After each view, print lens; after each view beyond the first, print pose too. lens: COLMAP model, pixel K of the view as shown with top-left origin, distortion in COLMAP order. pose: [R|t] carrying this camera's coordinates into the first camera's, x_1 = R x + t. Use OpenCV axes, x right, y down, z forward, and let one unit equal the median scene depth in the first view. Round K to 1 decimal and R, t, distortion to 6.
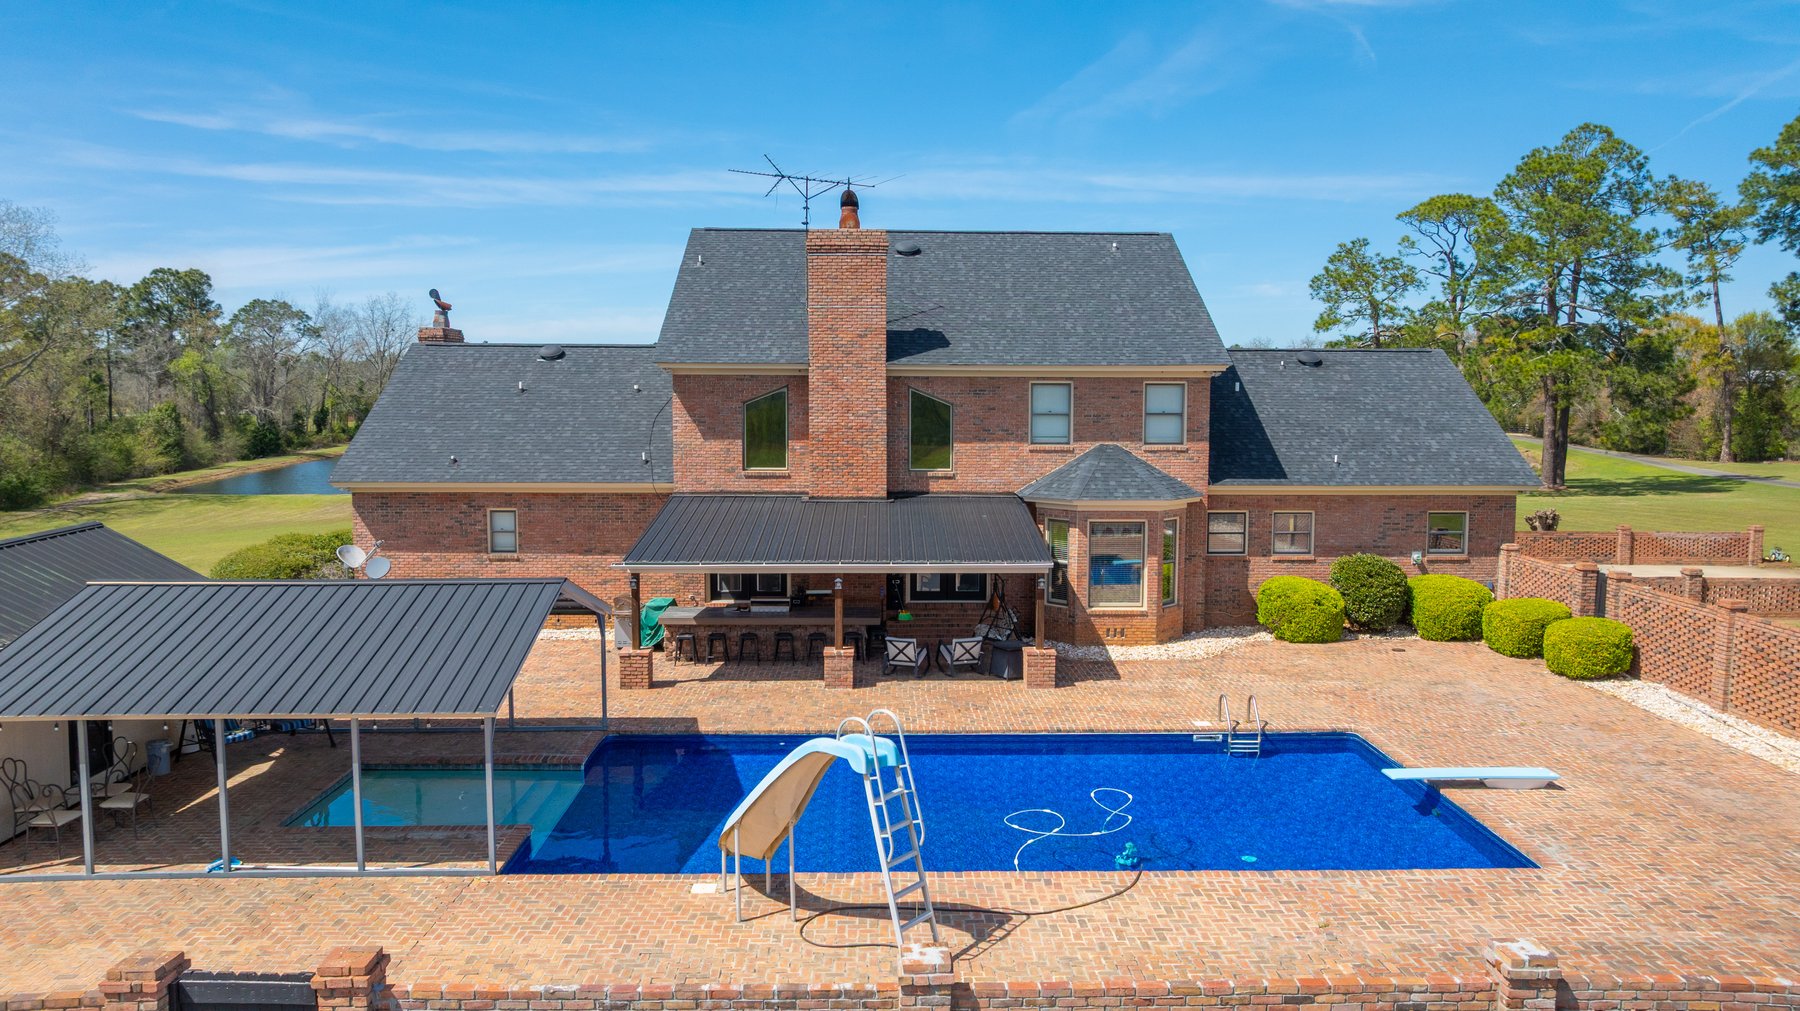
lens RADIAL K [[1267.9, 0, 907.7], [0, 1267.9, 505.7], [0, 0, 1]] dist [-0.032858, 0.030762]
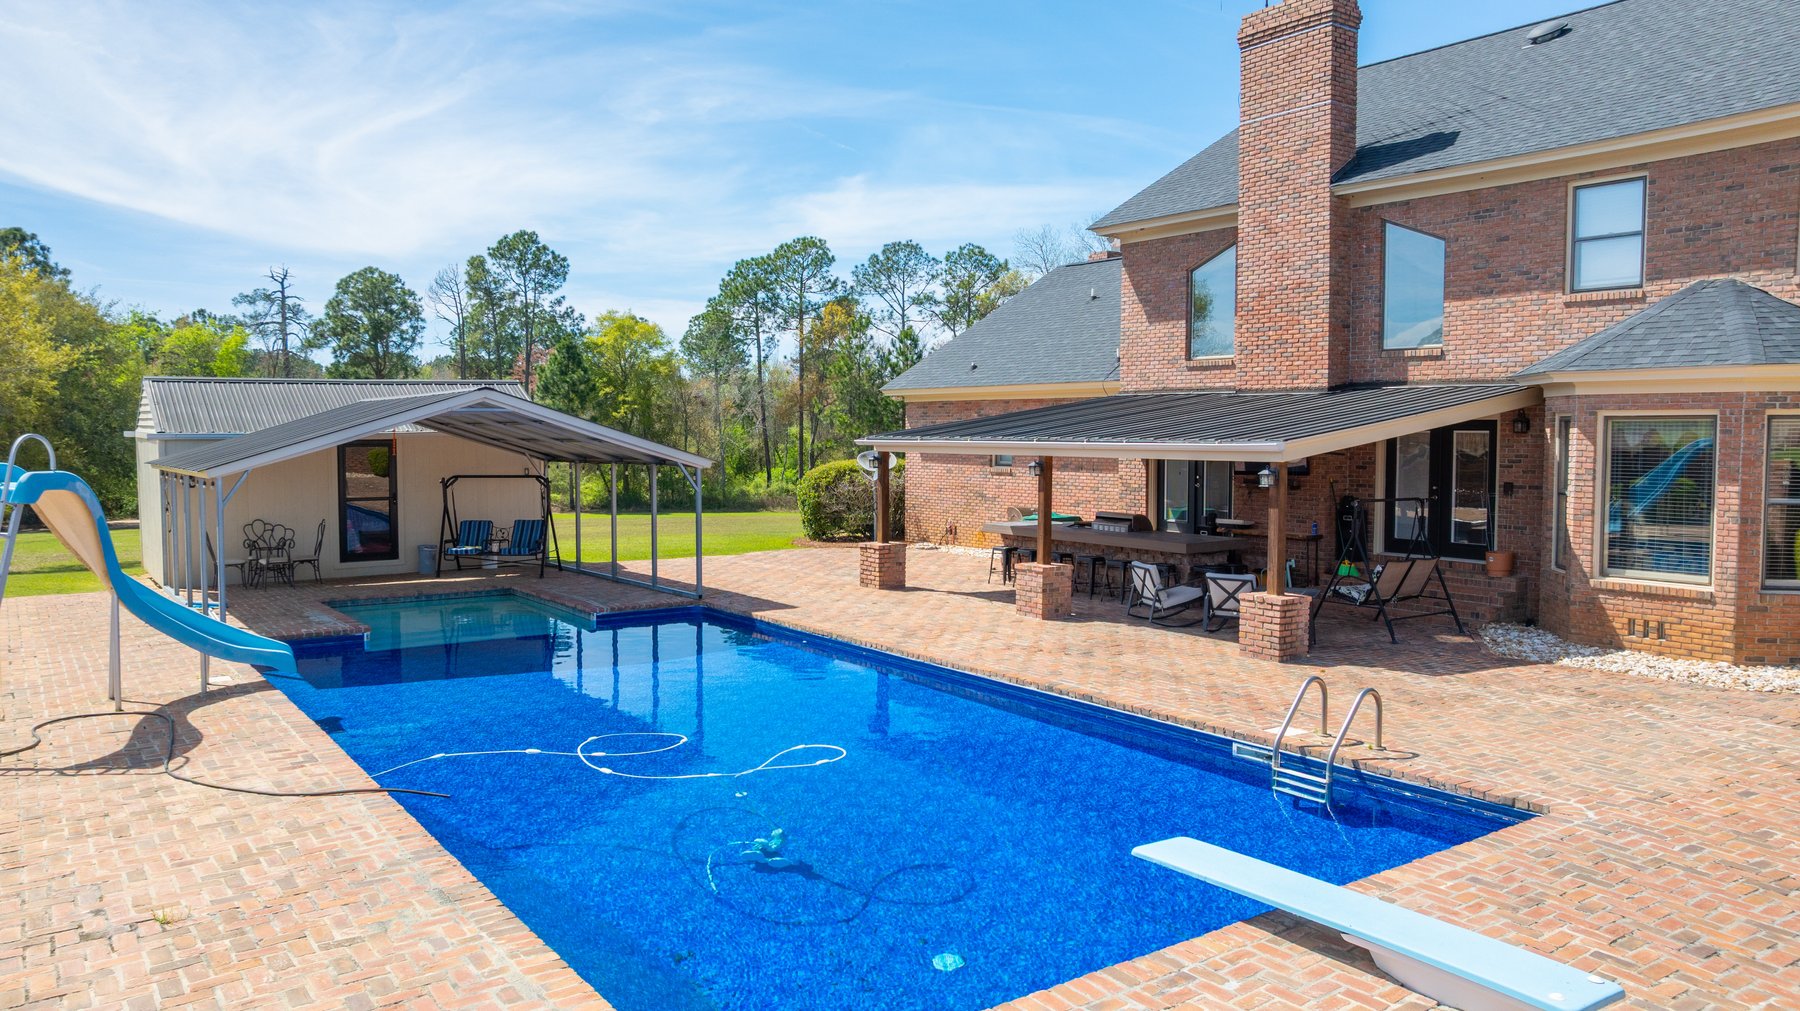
lens RADIAL K [[1267.9, 0, 905.9], [0, 1267.9, 520.8], [0, 0, 1]] dist [-0.032858, 0.030762]
pose [[0.560910, 0.055932, -0.825985, 0.406501], [-0.077340, 0.996892, 0.014985, 0.069420], [0.824256, 0.055476, 0.563493, 0.436886]]
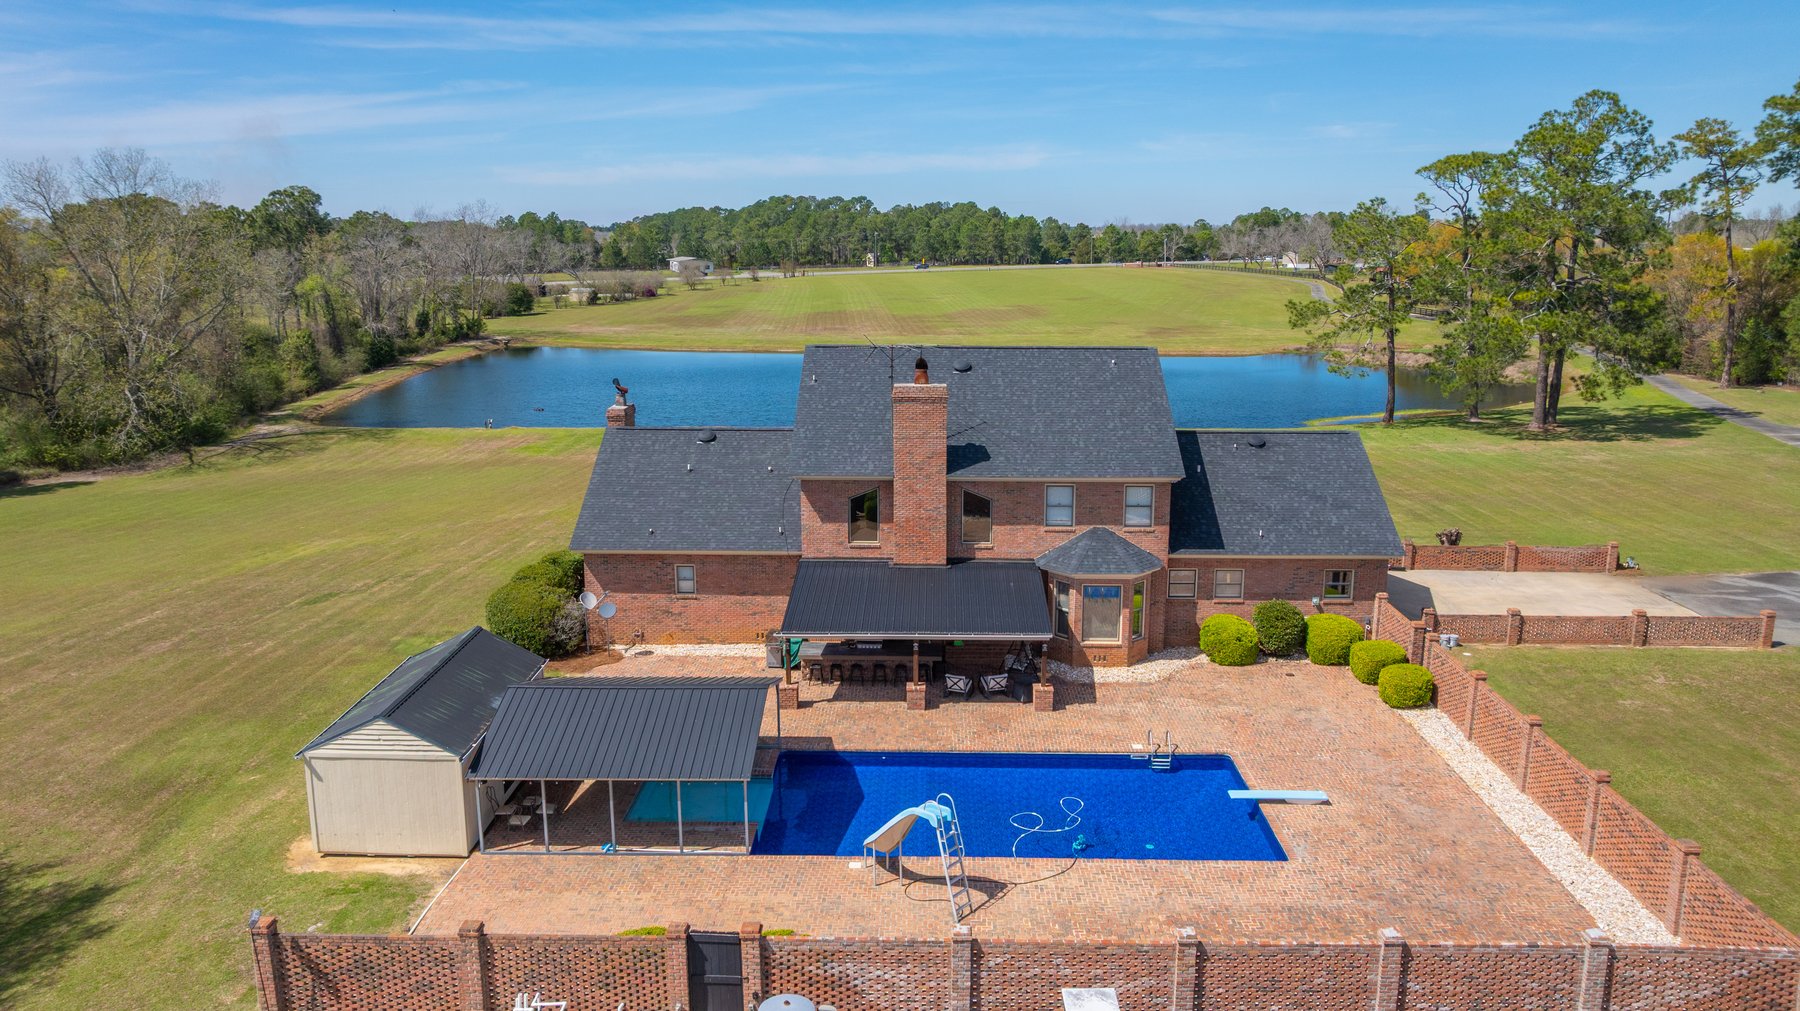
lens RADIAL K [[1267.9, 0, 907.1], [0, 1267.9, 506.3], [0, 0, 1]] dist [-0.032858, 0.030762]
pose [[0.998968, 0.007564, -0.044781, 0.003187], [-0.002211, 0.992963, 0.118402, -0.243809], [0.045361, -0.118181, 0.991955, -0.447464]]
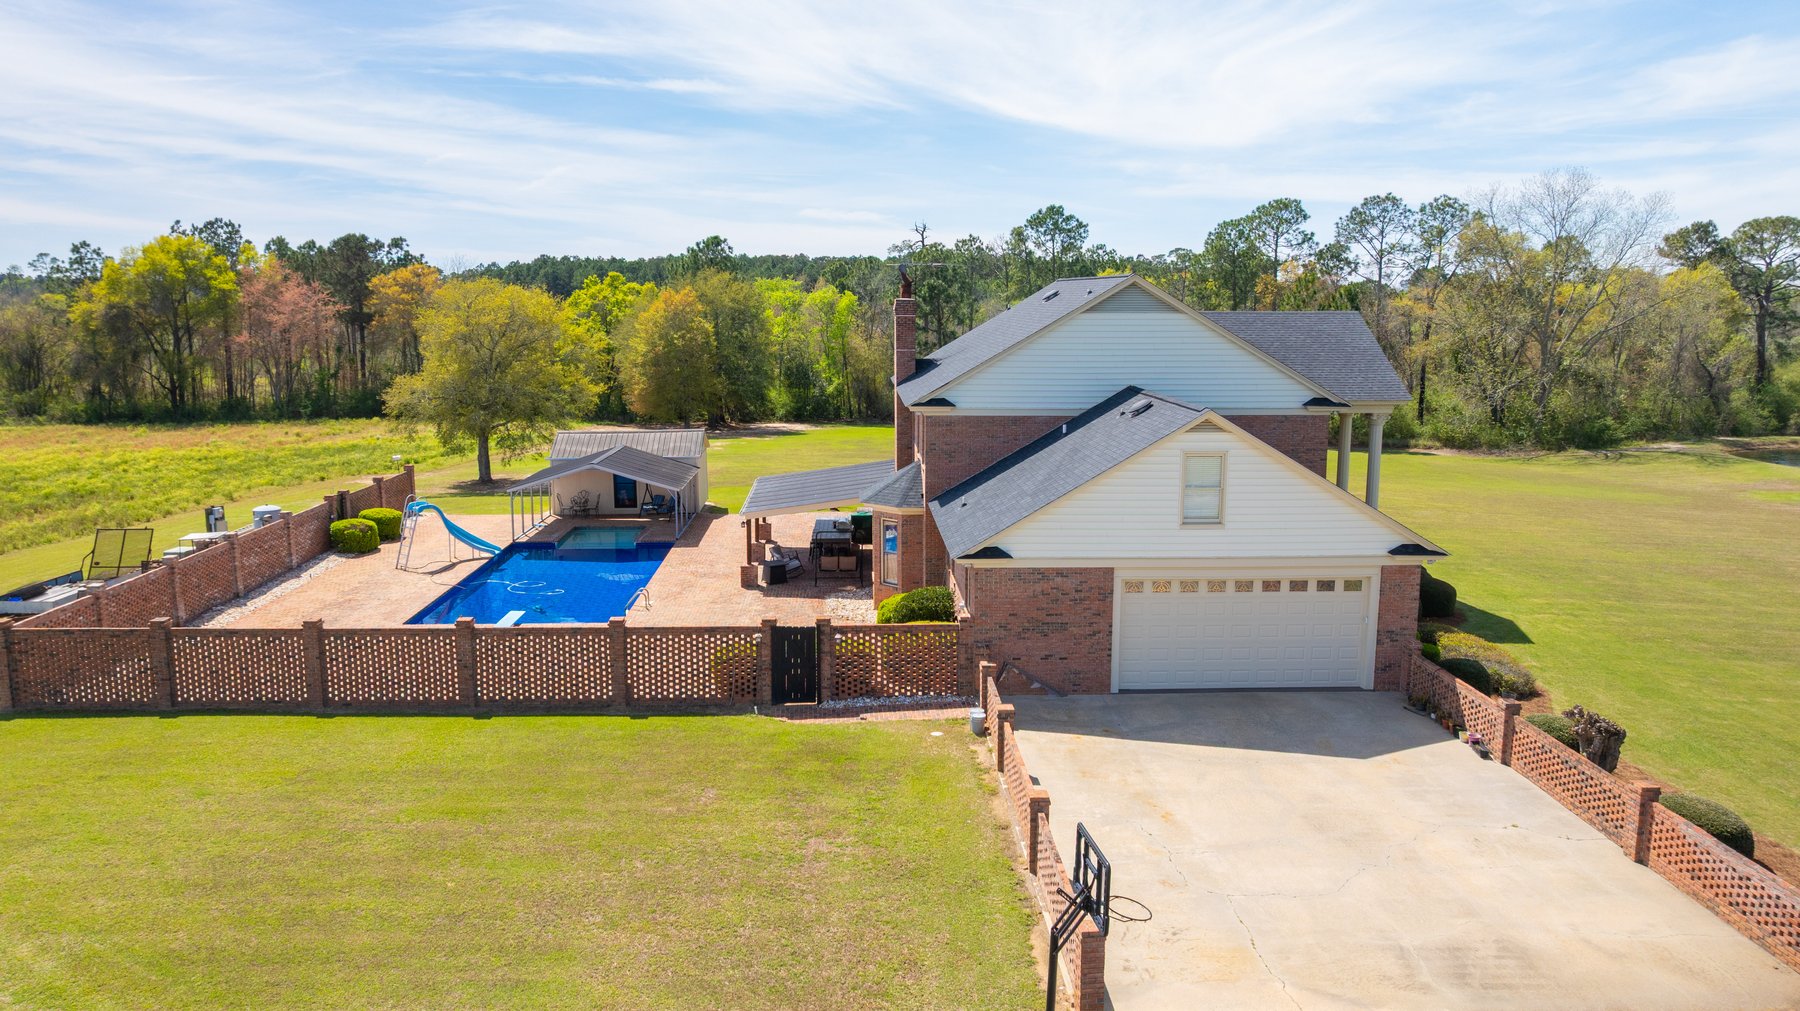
lens RADIAL K [[1267.9, 0, 914.4], [0, 1267.9, 502.0], [0, 0, 1]] dist [-0.032858, 0.030762]
pose [[0.023897, 0.153195, -0.987907, 1.468218], [-0.096737, 0.983906, 0.150234, -0.202091], [0.995023, 0.091977, 0.038332, 0.950750]]
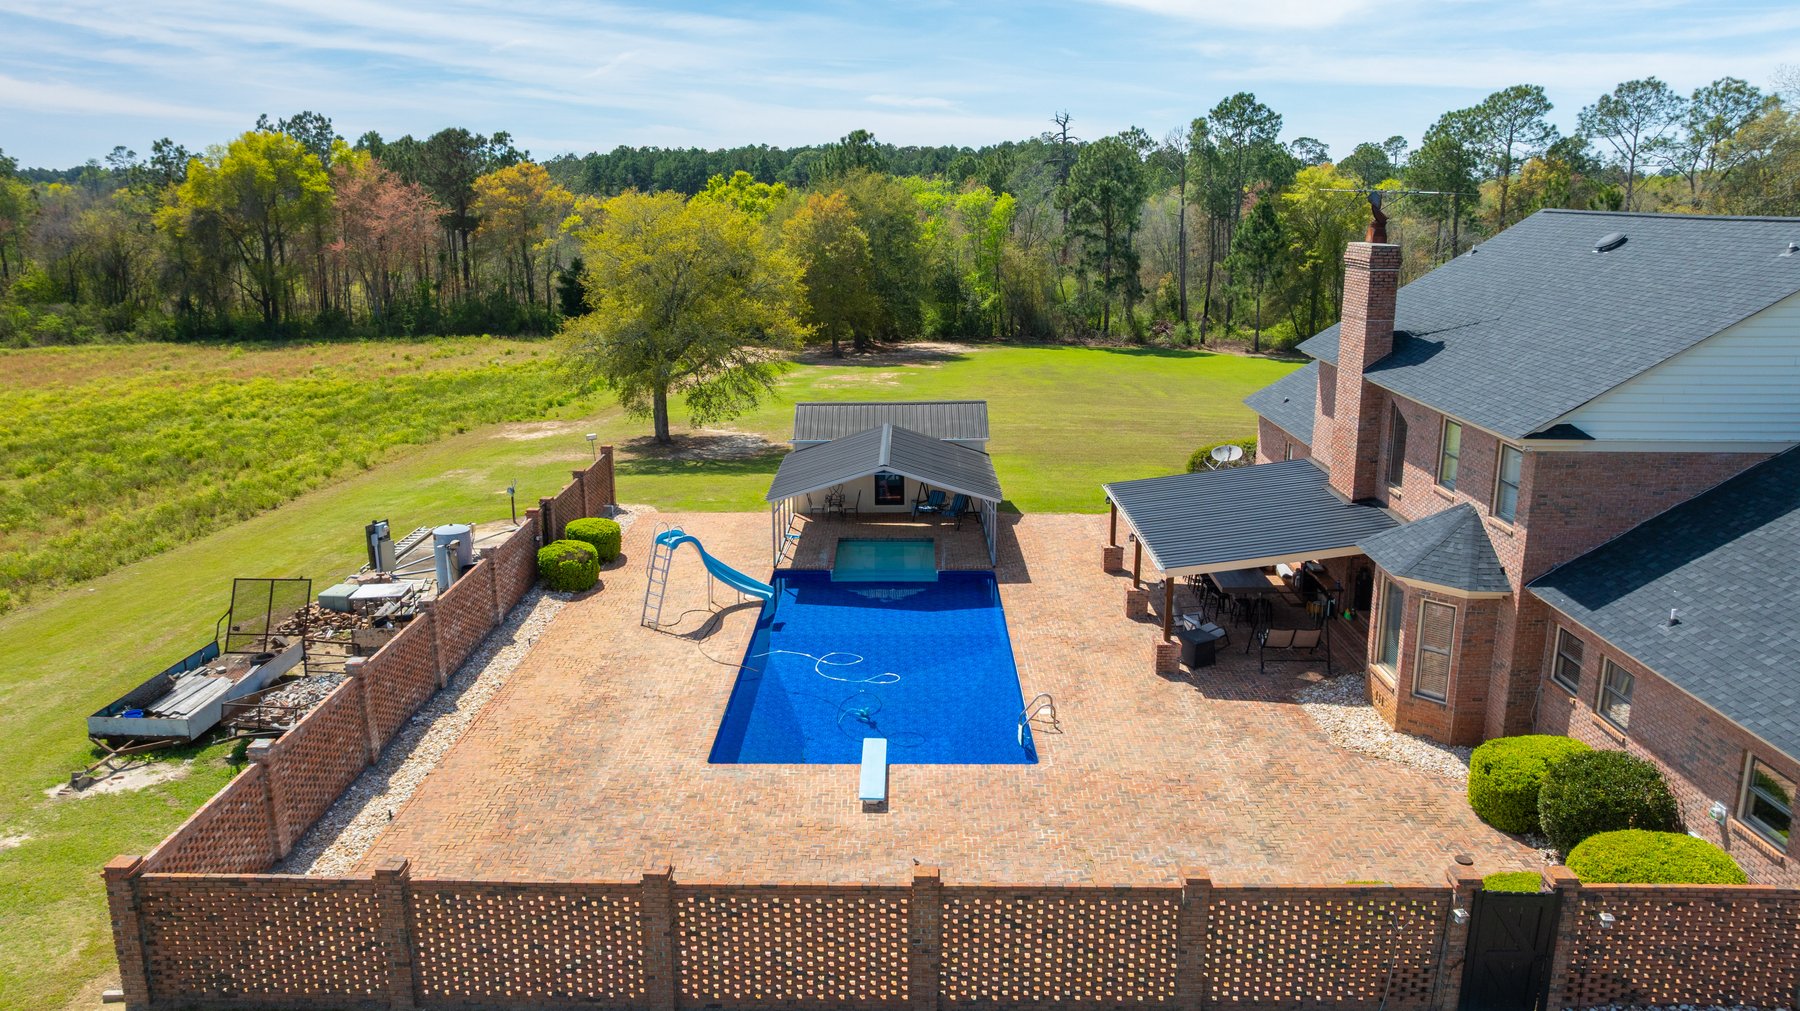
lens RADIAL K [[1267.9, 0, 908.9], [0, 1267.9, 506.8], [0, 0, 1]] dist [-0.032858, 0.030762]
pose [[-0.029354, 0.238953, -0.970587, 0.998075], [-0.095435, 0.965900, 0.240685, -0.215431], [0.995003, 0.099694, -0.005549, 0.628200]]
